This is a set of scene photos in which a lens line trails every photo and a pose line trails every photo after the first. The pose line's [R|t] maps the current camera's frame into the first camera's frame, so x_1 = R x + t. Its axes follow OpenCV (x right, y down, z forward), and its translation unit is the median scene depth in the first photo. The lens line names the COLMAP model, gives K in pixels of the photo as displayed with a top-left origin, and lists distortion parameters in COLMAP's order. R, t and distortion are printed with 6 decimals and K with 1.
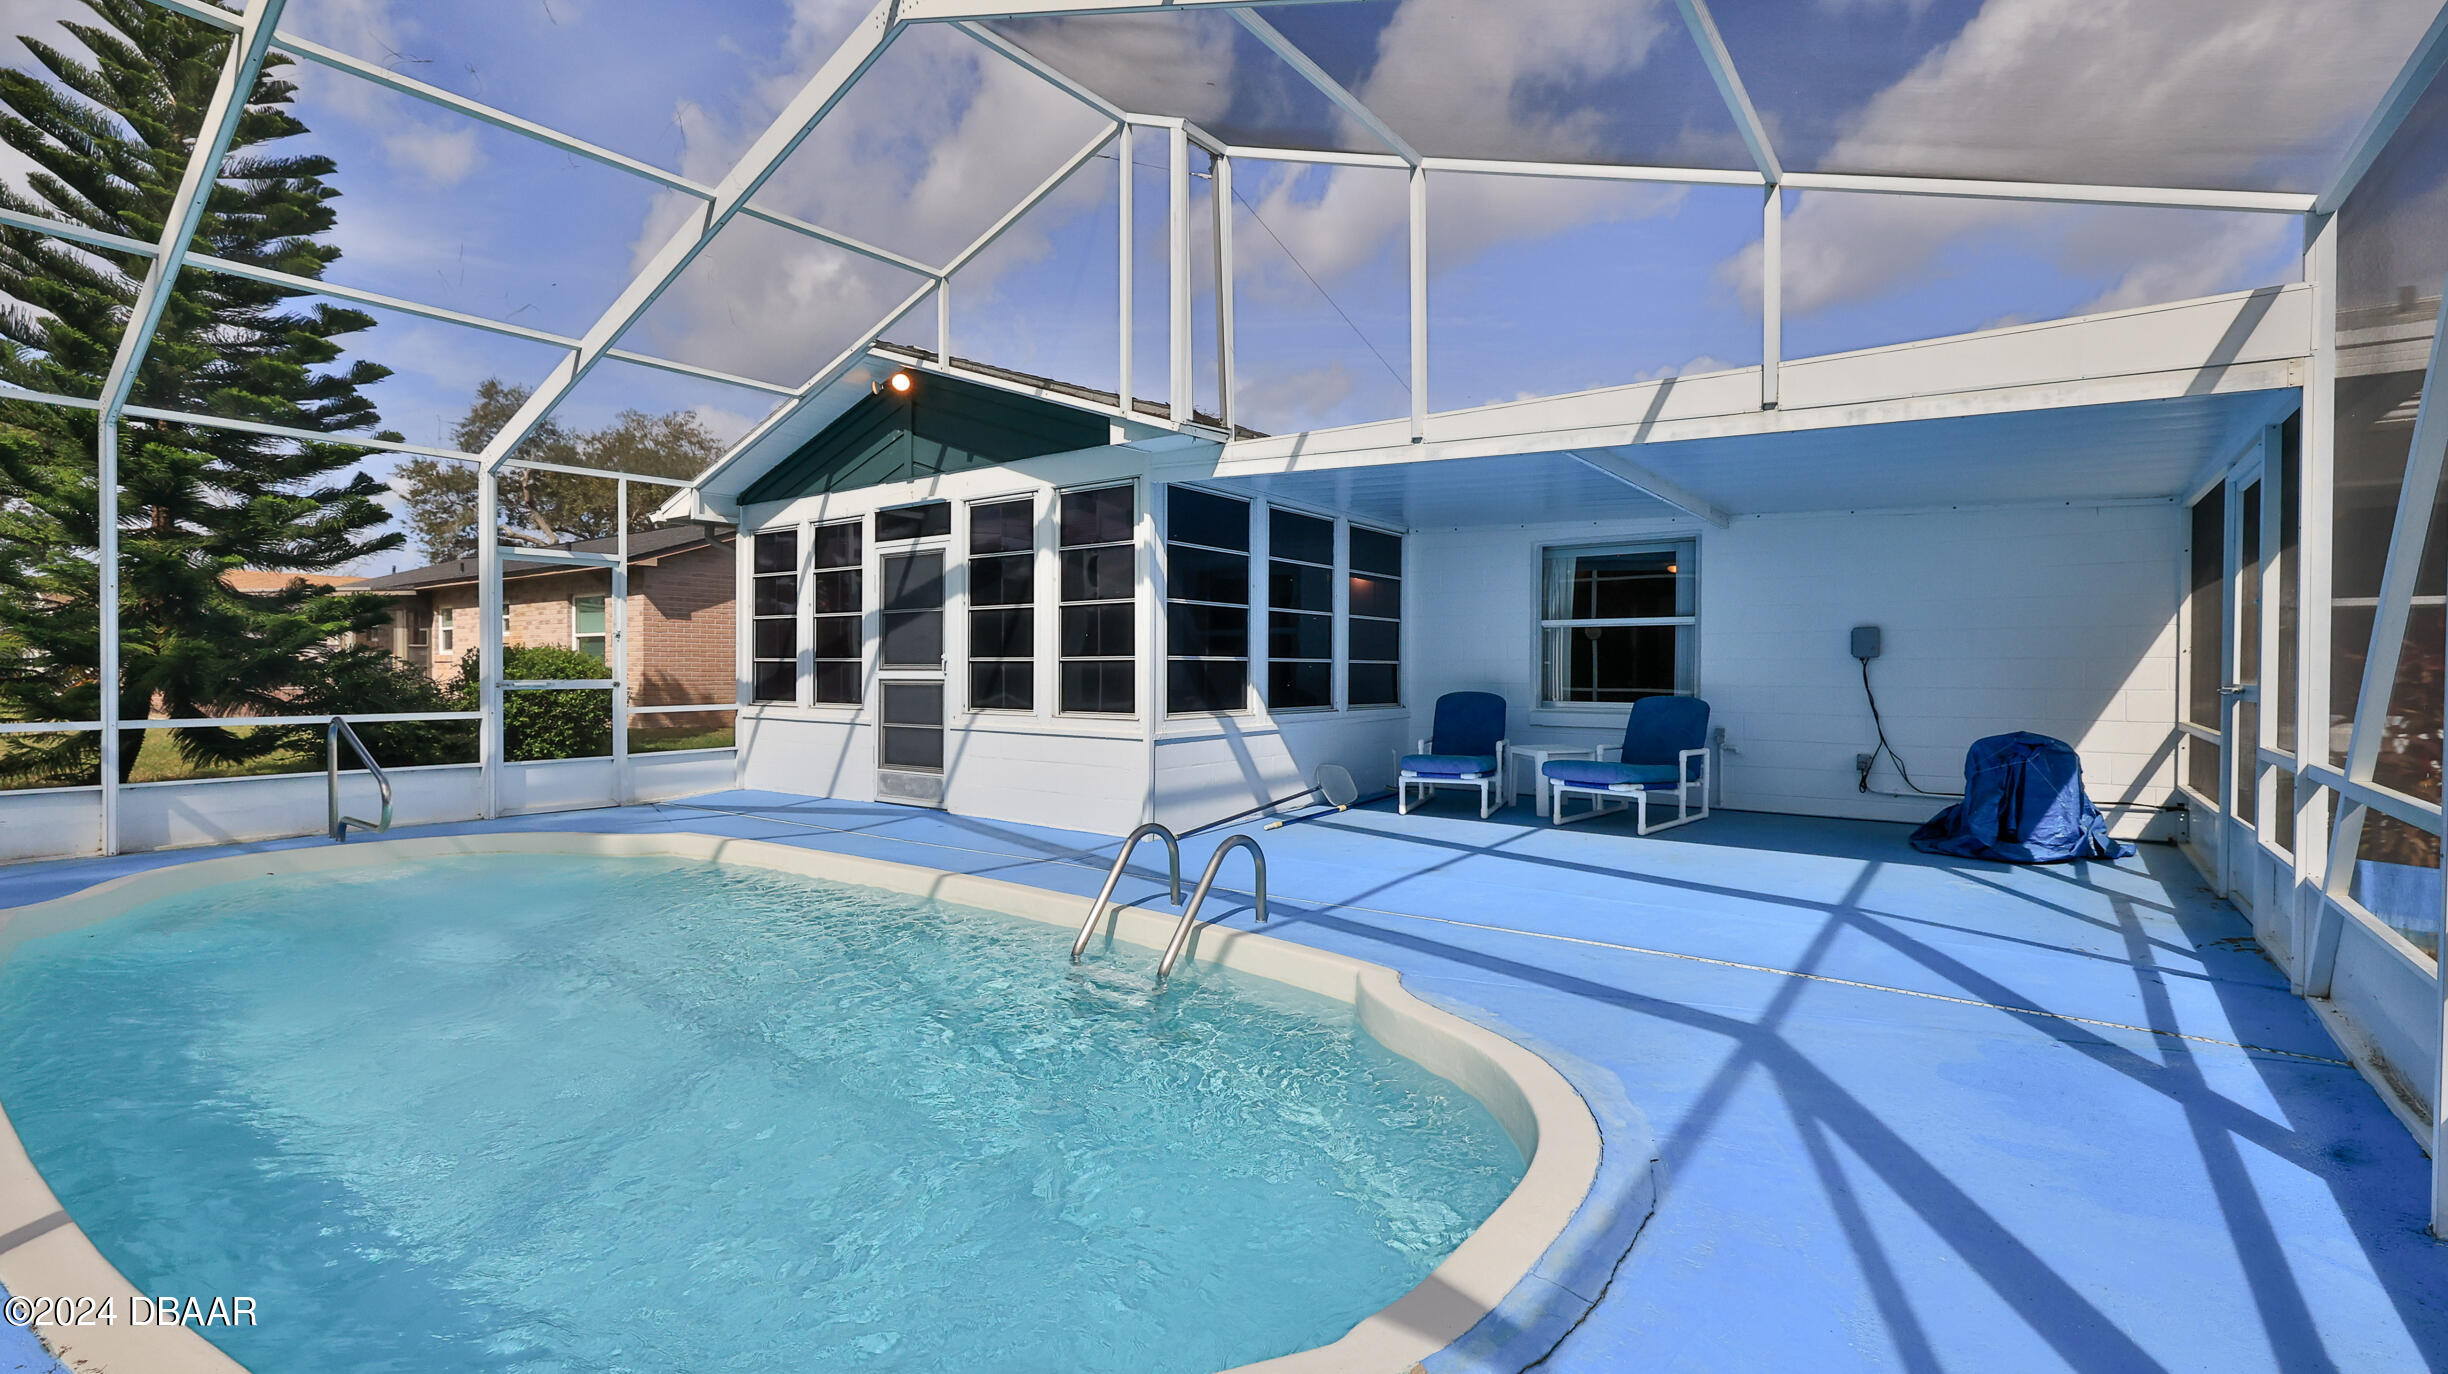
lens RADIAL K [[1085.7, 0, 1235.5], [0, 1085.7, 682.5], [0, 0, 1]] dist [0.003309, -0.000102]
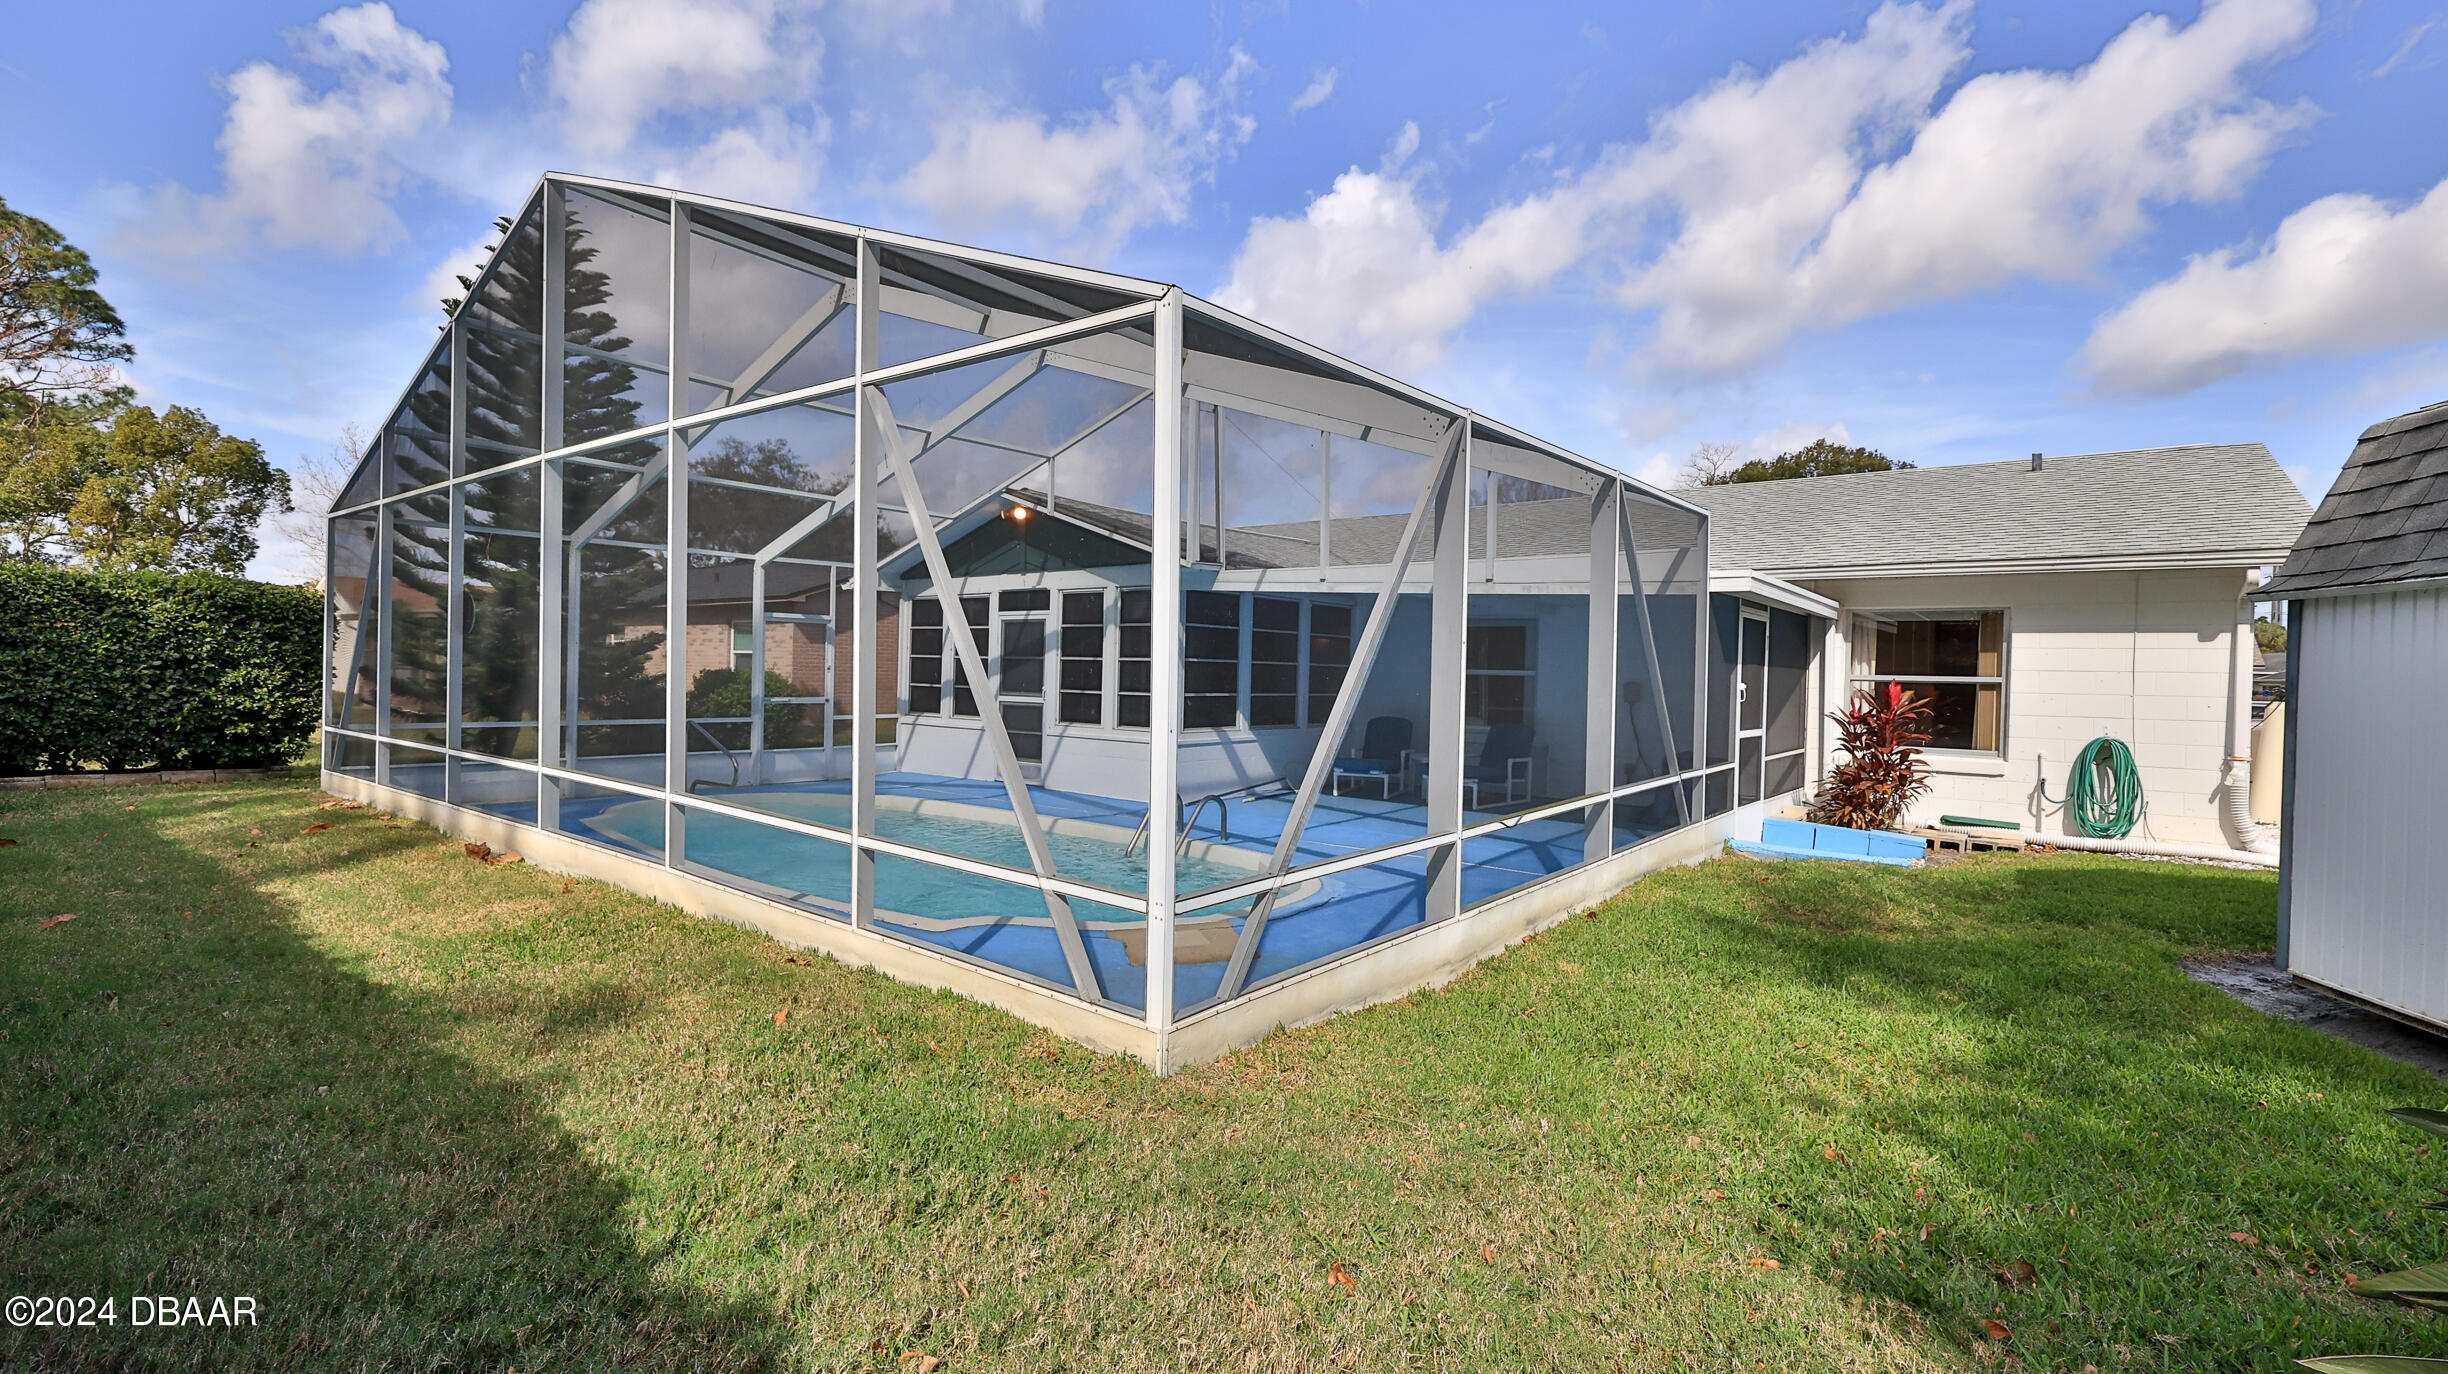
lens RADIAL K [[1085.7, 0, 1218.5], [0, 1085.7, 681.9], [0, 0, 1]] dist [0.003309, -0.000102]
pose [[0.998435, 0.017510, -0.053113, 0.065065], [-0.017641, 0.999842, -0.001996, -0.035102], [0.053070, 0.002930, 0.998586, -0.548762]]
